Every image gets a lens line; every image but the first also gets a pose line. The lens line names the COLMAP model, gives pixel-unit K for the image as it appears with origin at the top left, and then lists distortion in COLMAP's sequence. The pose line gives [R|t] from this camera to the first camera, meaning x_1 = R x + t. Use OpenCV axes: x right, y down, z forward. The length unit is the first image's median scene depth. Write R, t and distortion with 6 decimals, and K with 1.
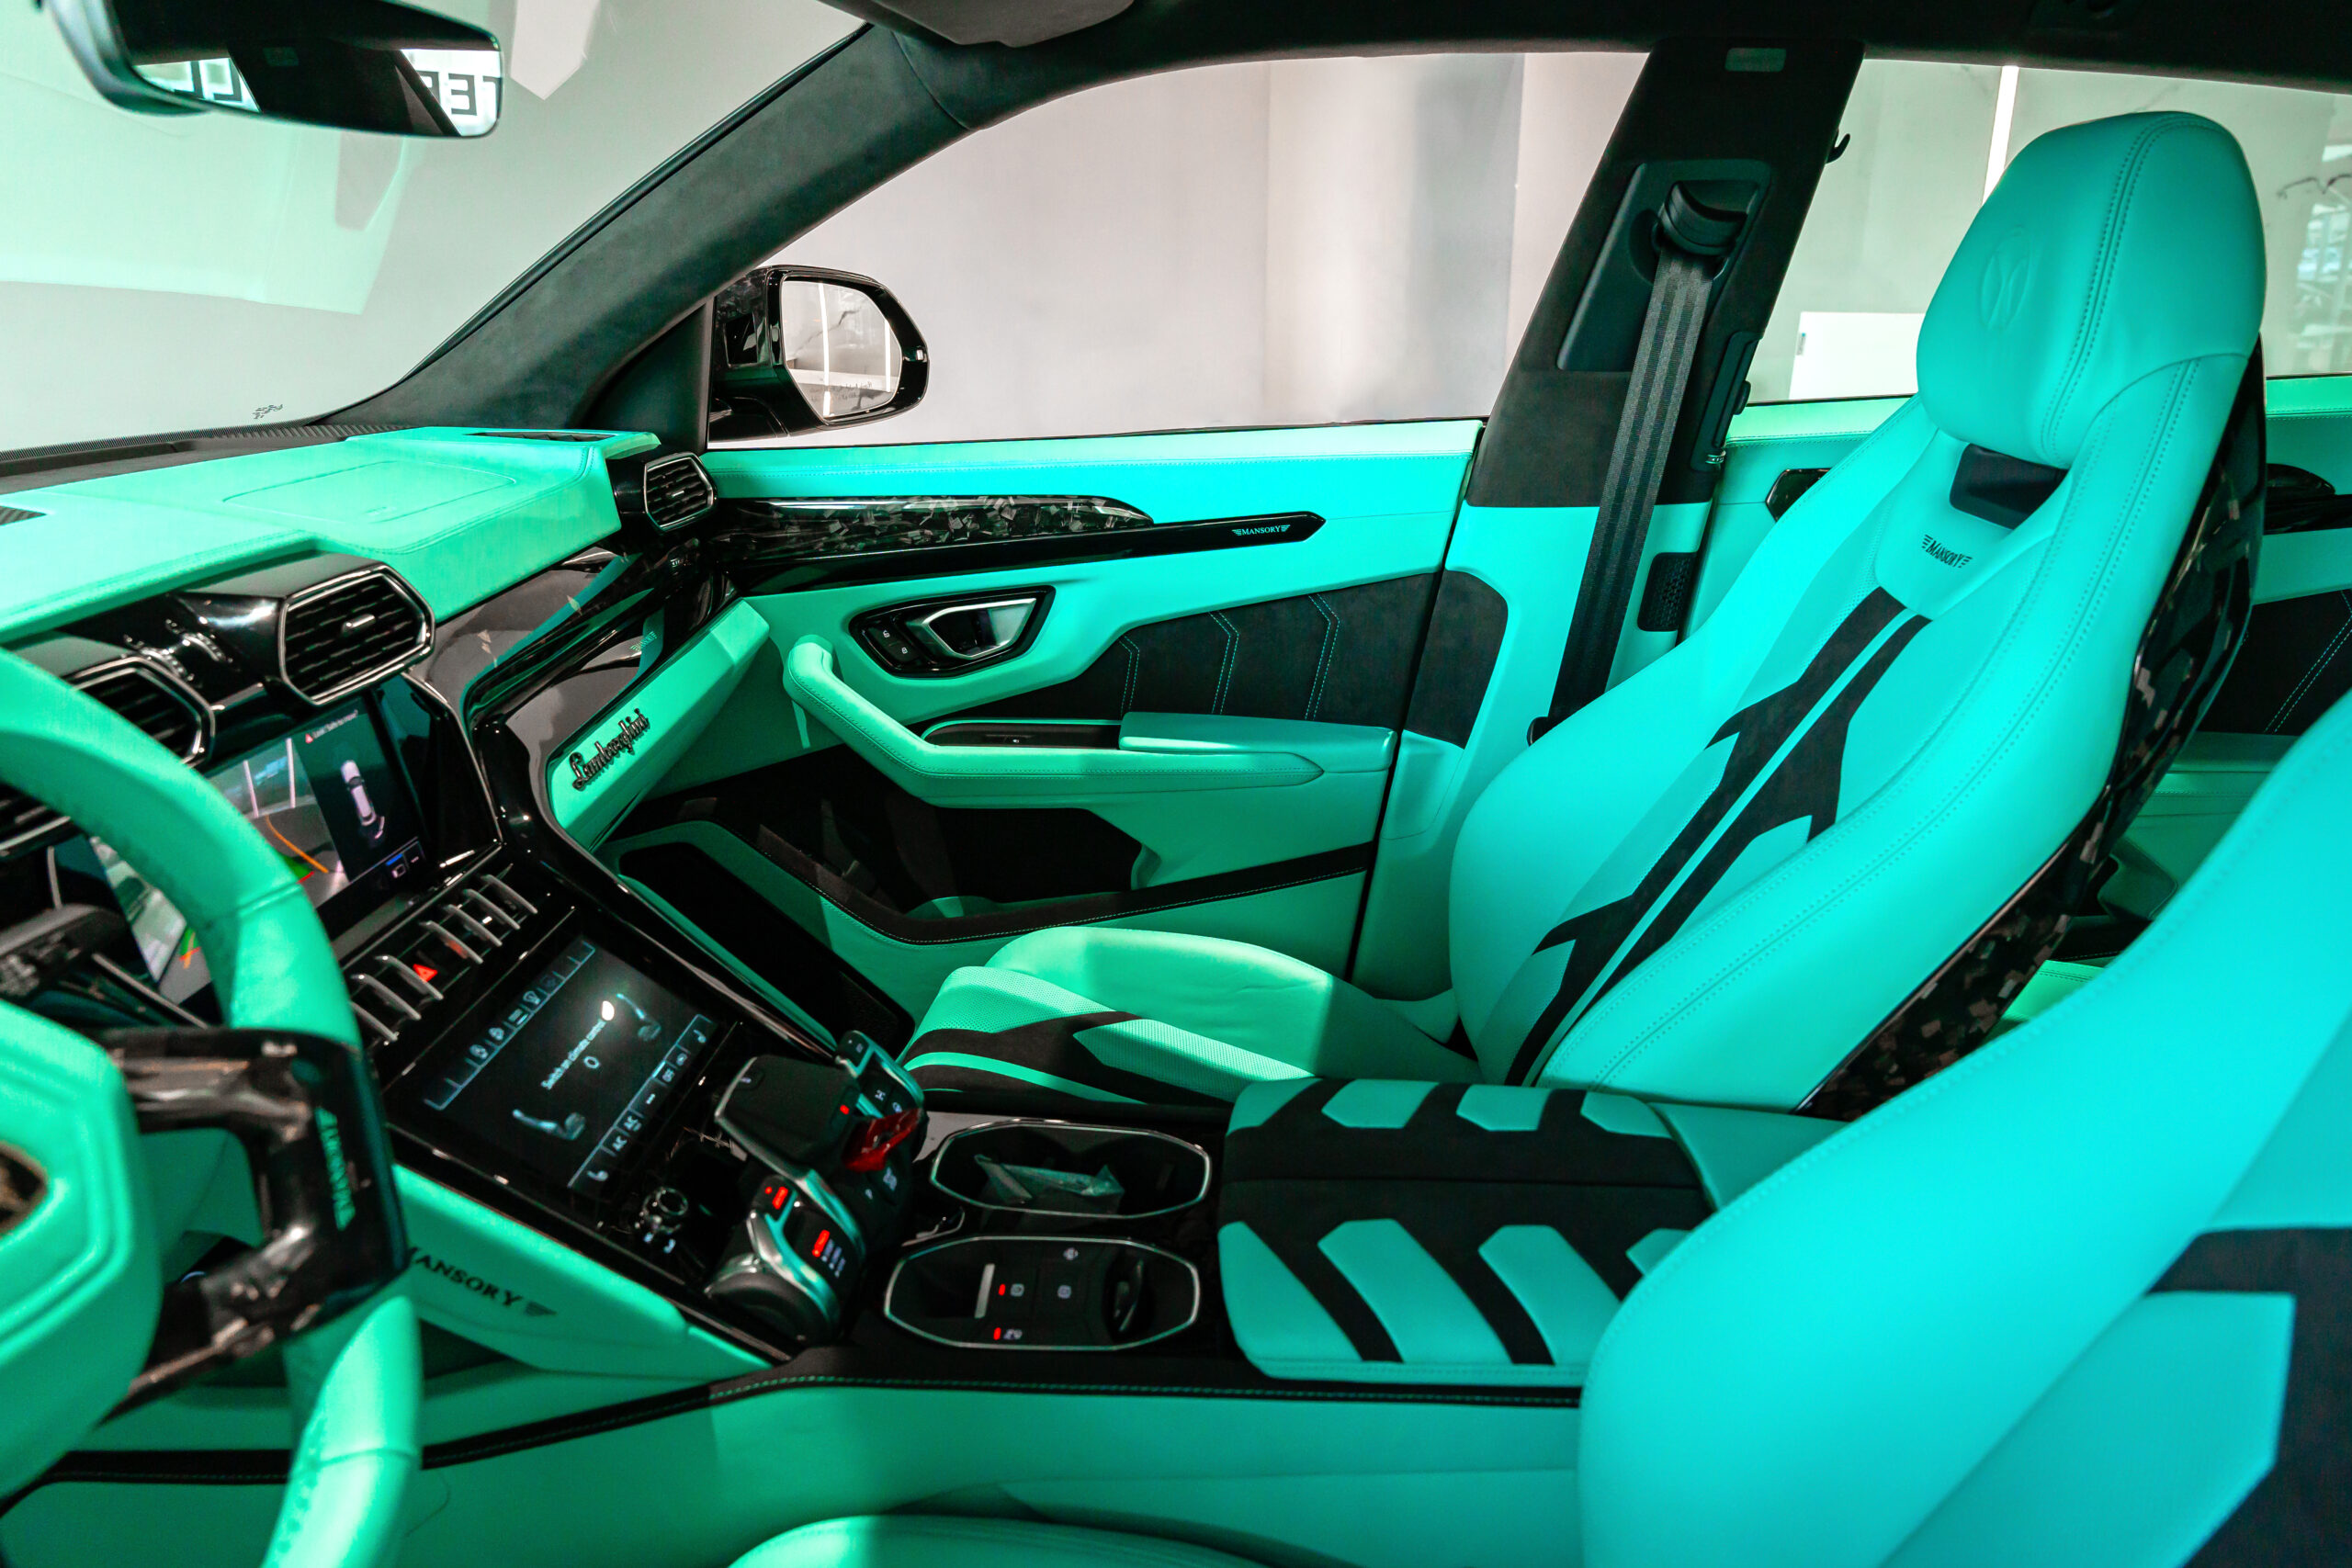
lens RADIAL K [[1568.1, 0, 1176.0], [0, 1568.1, 784.0], [0, 0, 1]] dist [0.002037, -0.023885]
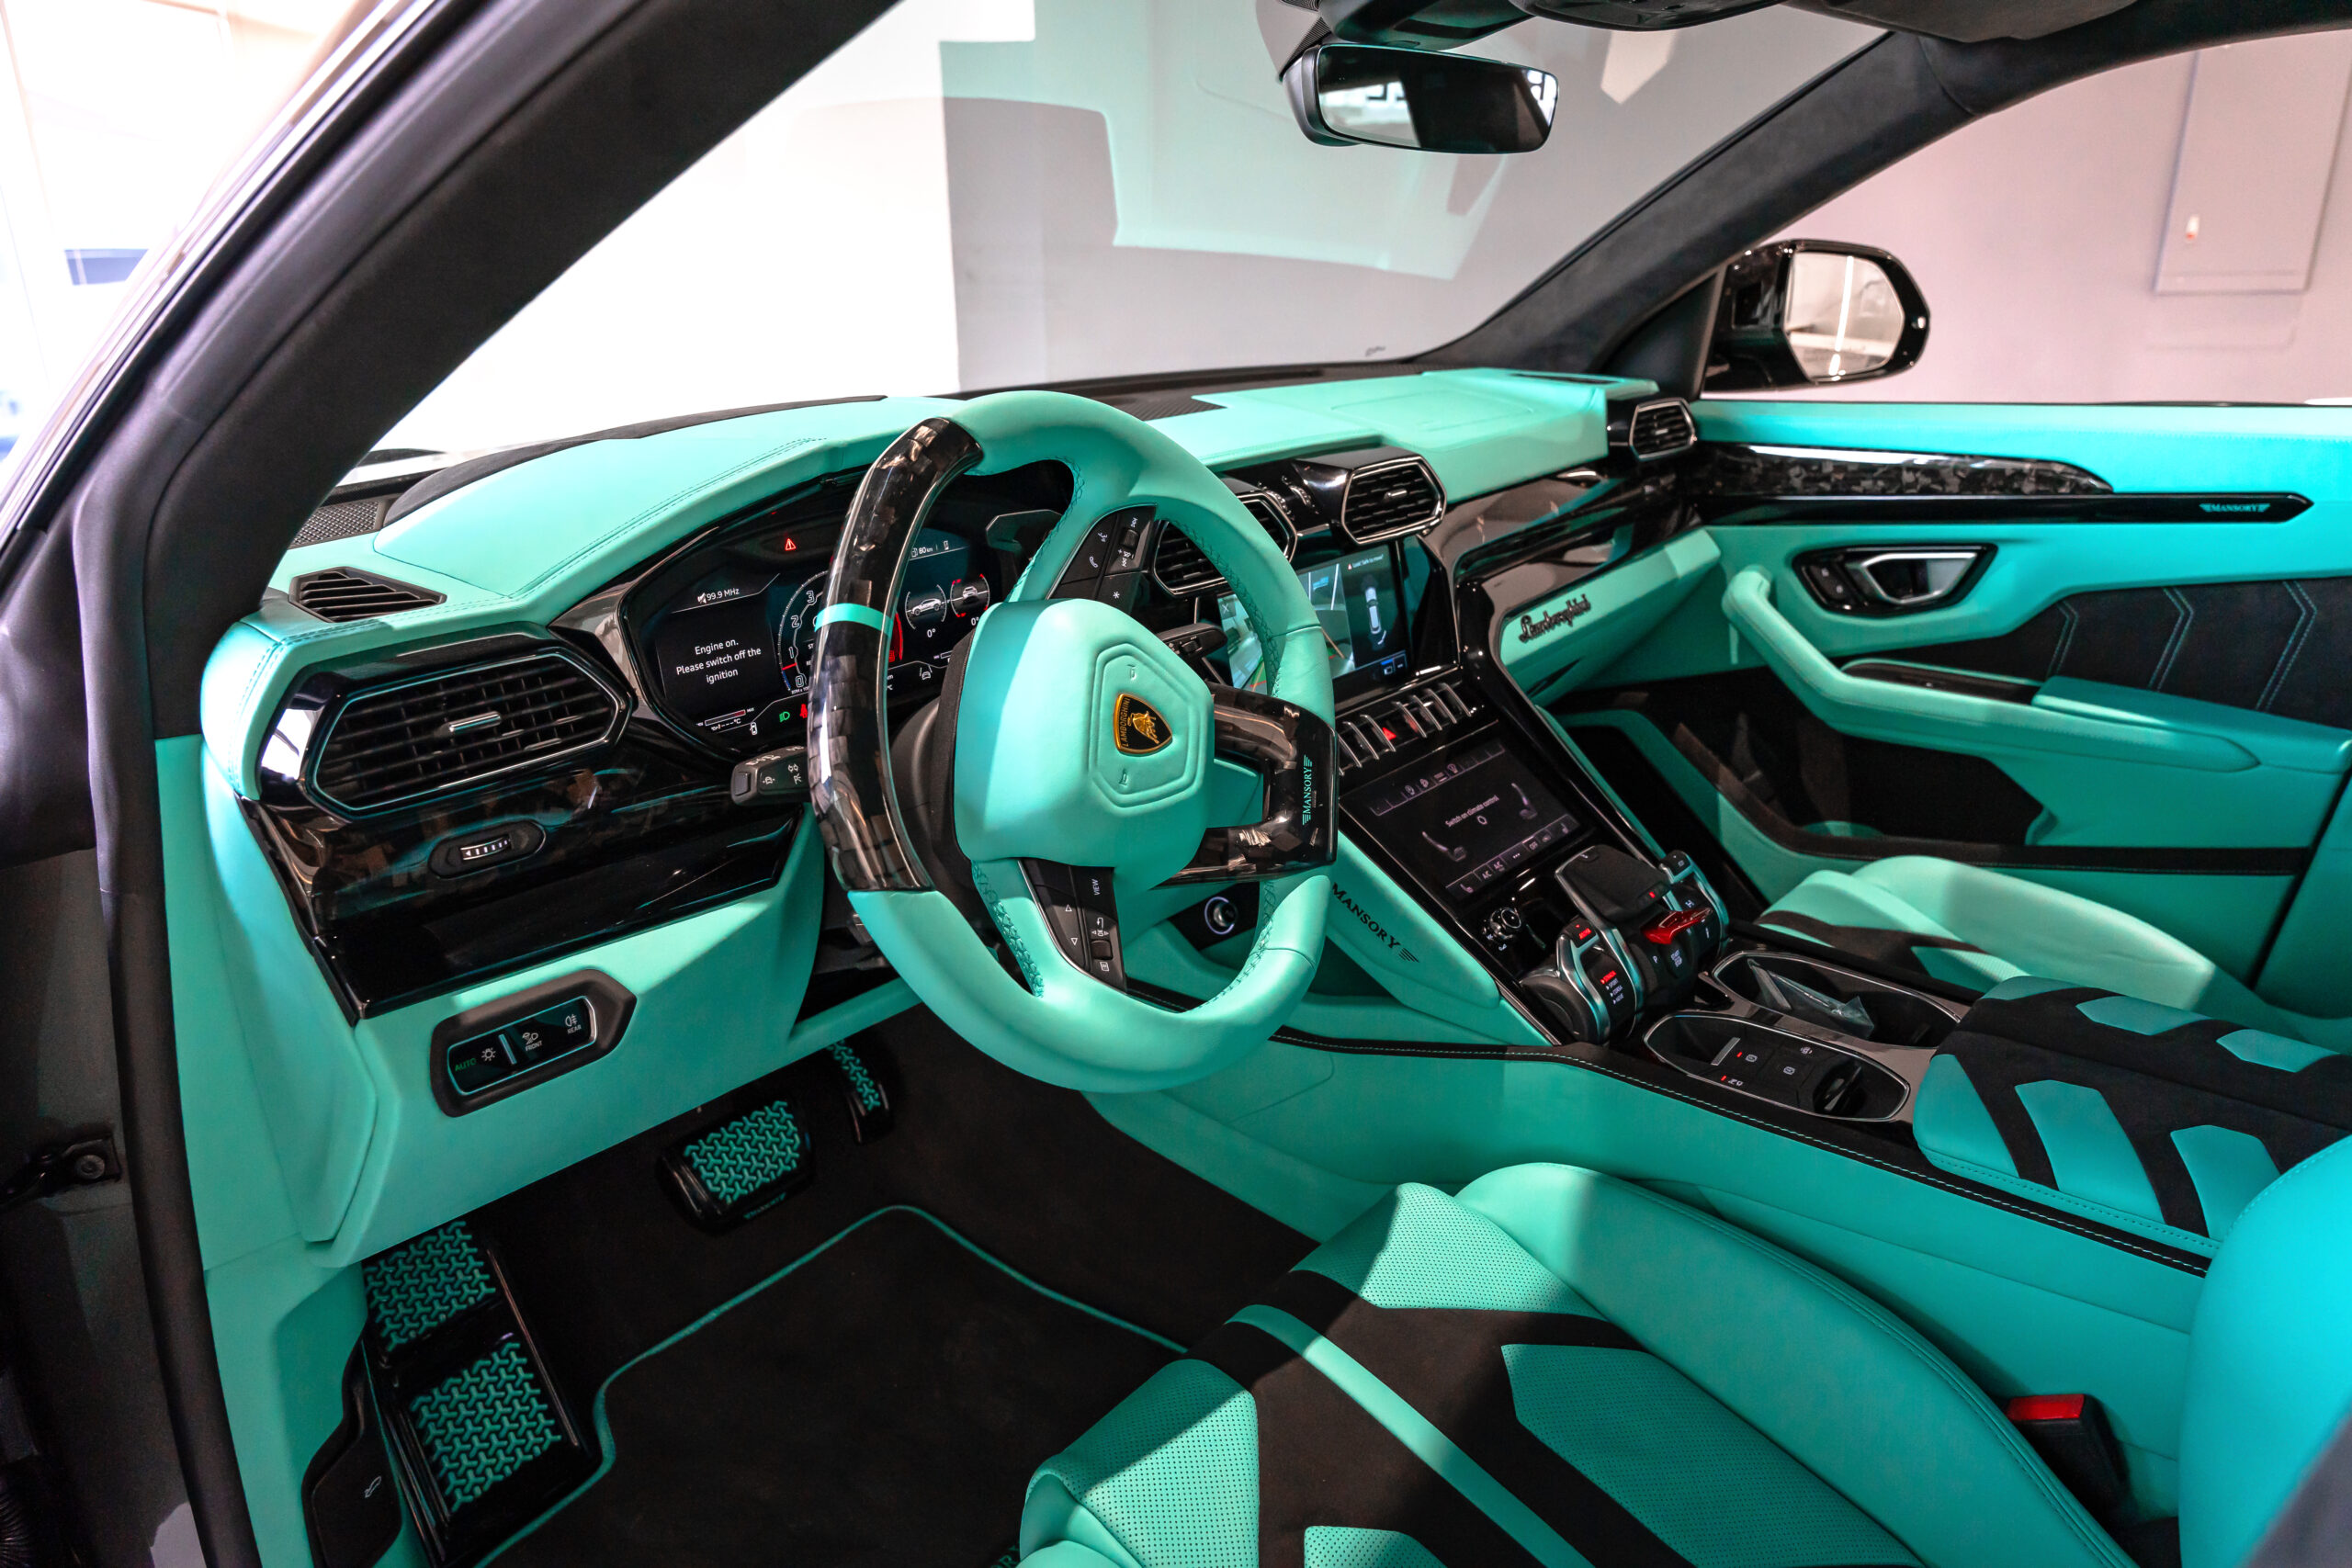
lens RADIAL K [[1568.1, 0, 1176.0], [0, 1568.1, 784.0], [0, 0, 1]] dist [0.002037, -0.023885]
pose [[0.796343, 0.188581, -0.574696, 0.130758], [-0.179368, 0.981042, 0.073373, 0.059735], [0.577637, 0.044652, 0.815071, -0.186194]]
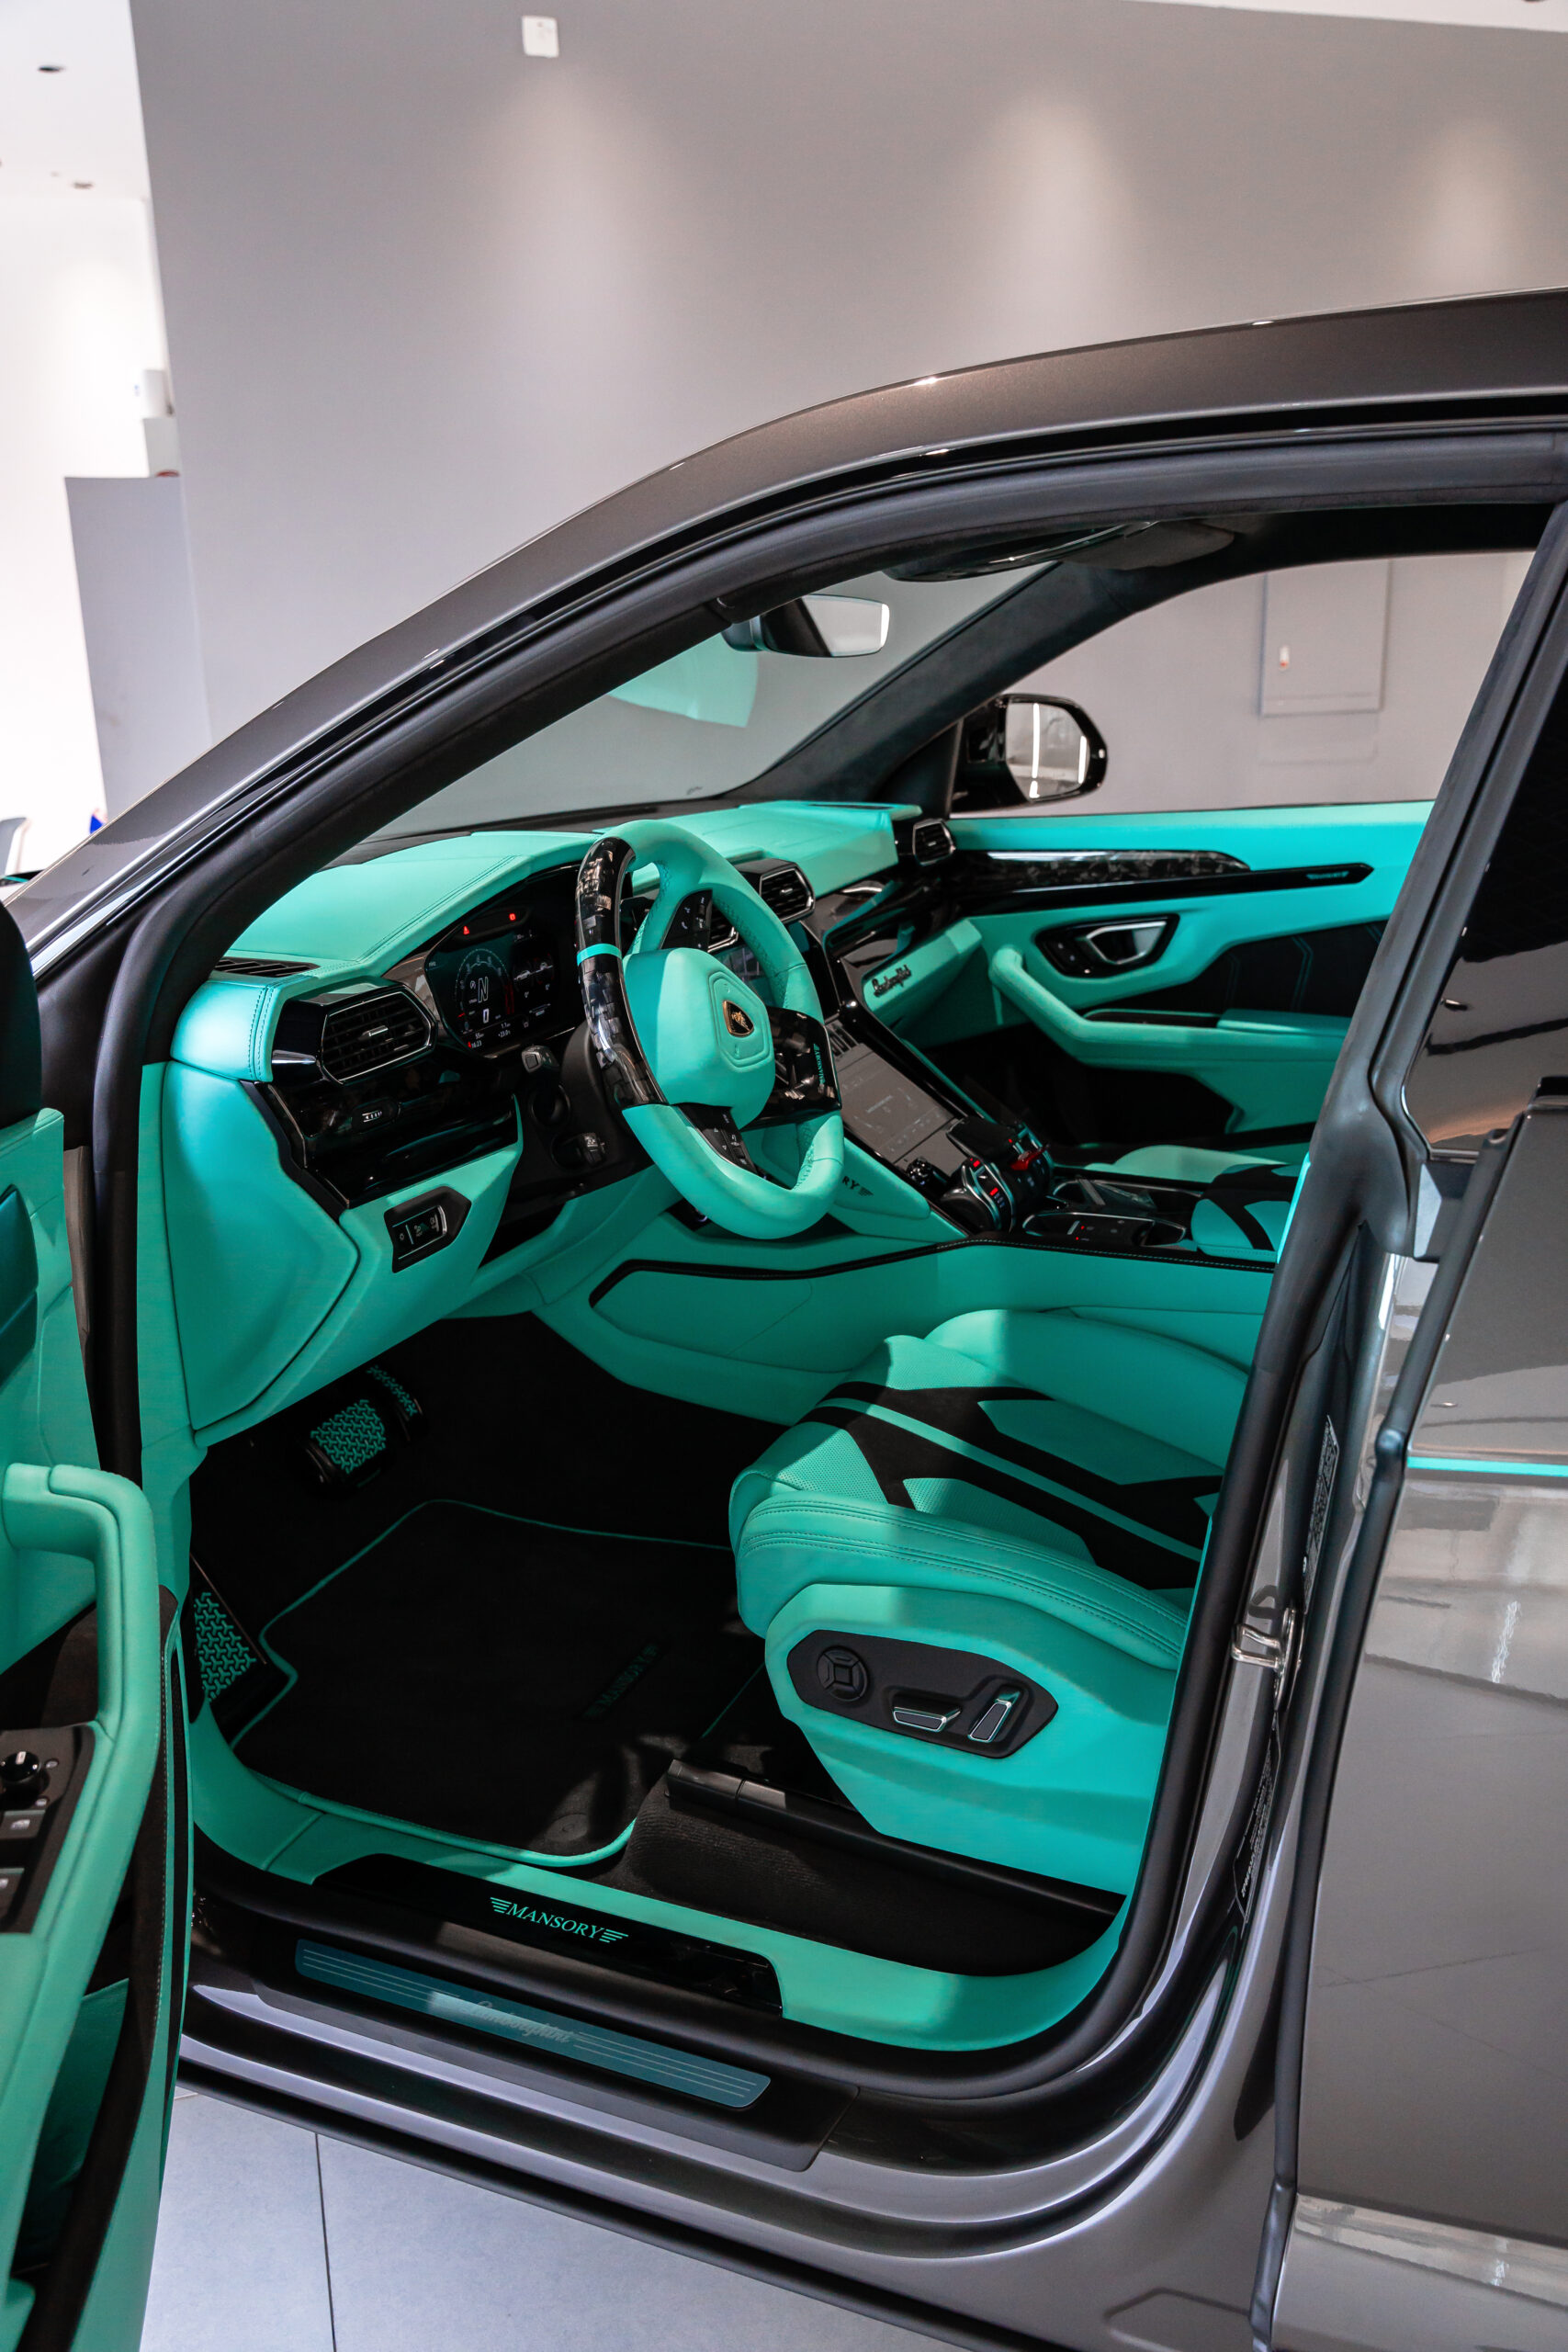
lens RADIAL K [[2003.2, 0, 772.0], [0, 2003.2, 1213.2], [0, 0, 1]] dist [-0.046914, 0.000292]
pose [[0.941052, 0.067589, -0.331442, 0.215222], [-0.080513, 0.996430, -0.025402, 0.245449], [0.328542, 0.050590, 0.943134, -0.909243]]
